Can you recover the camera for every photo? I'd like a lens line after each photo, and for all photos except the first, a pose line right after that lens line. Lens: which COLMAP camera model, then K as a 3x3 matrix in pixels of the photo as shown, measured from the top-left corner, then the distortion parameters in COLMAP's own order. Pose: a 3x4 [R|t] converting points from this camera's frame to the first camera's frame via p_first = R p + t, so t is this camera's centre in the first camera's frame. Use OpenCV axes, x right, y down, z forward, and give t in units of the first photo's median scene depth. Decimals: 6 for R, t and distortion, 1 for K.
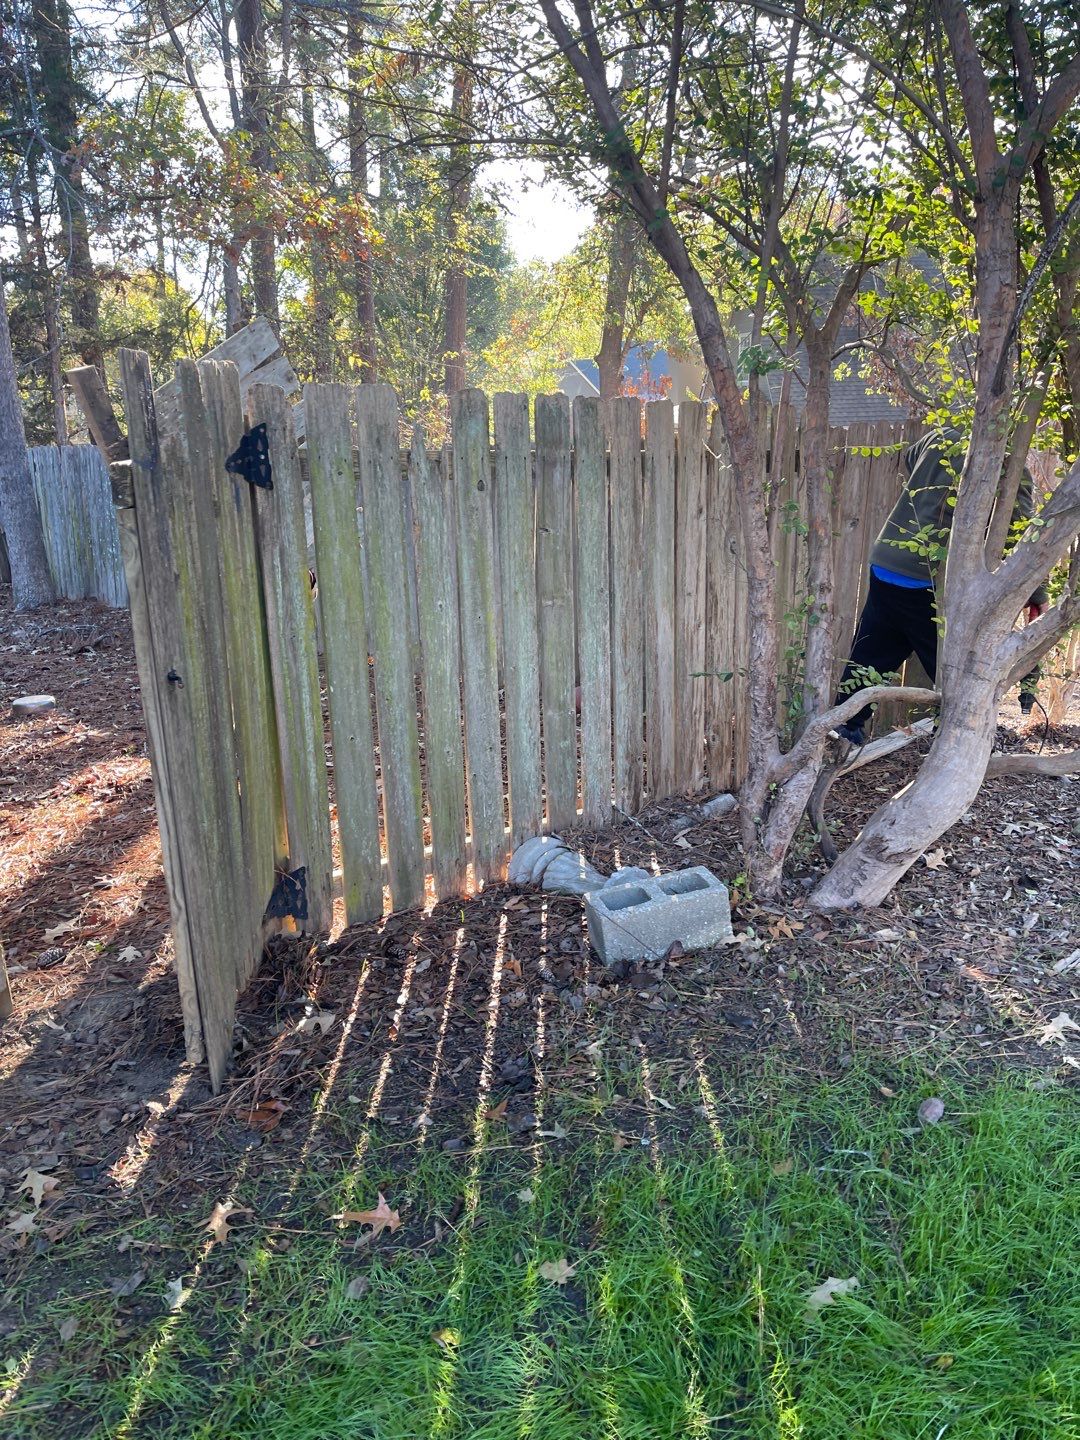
lens RADIAL K [[1038.4, 0, 540.0], [0, 1038.4, 720.0], [0, 0, 1]] dist [-0.000434, 0.000614]
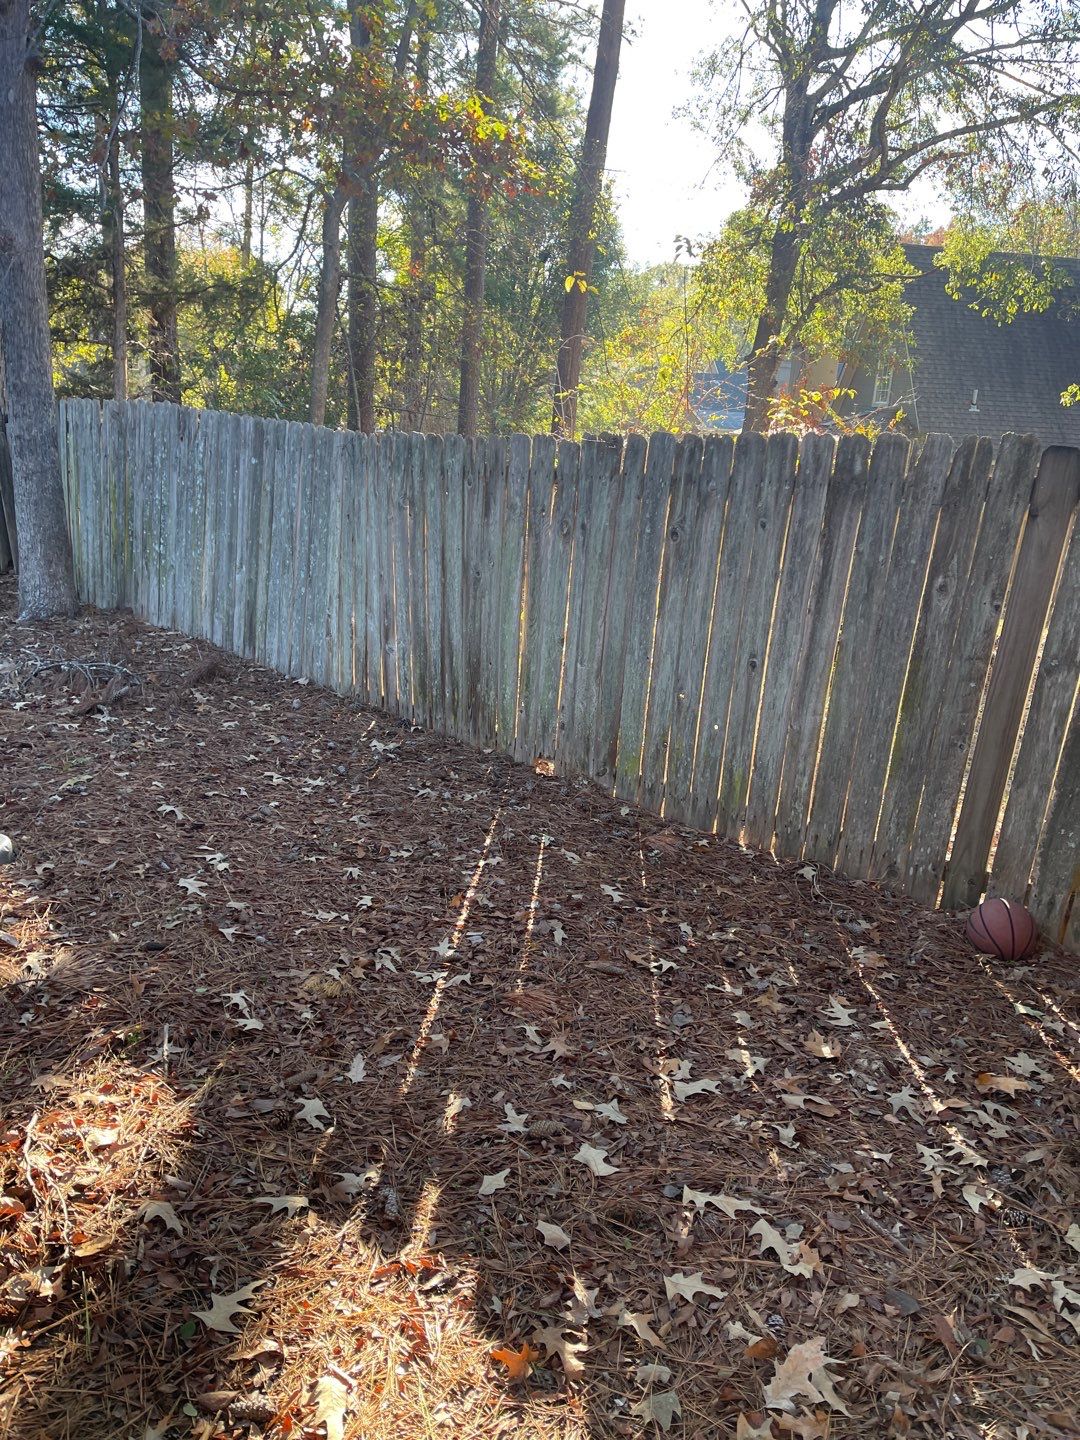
lens RADIAL K [[1048.8, 0, 540.0], [0, 1048.8, 720.0], [0, 0, 1]] dist [0.015744, 0.005478]
pose [[0.995241, 0.089301, -0.038995, -0.107309], [-0.089778, 0.995905, -0.010643, -0.059291], [0.037885, 0.014093, 0.999183, 0.275980]]
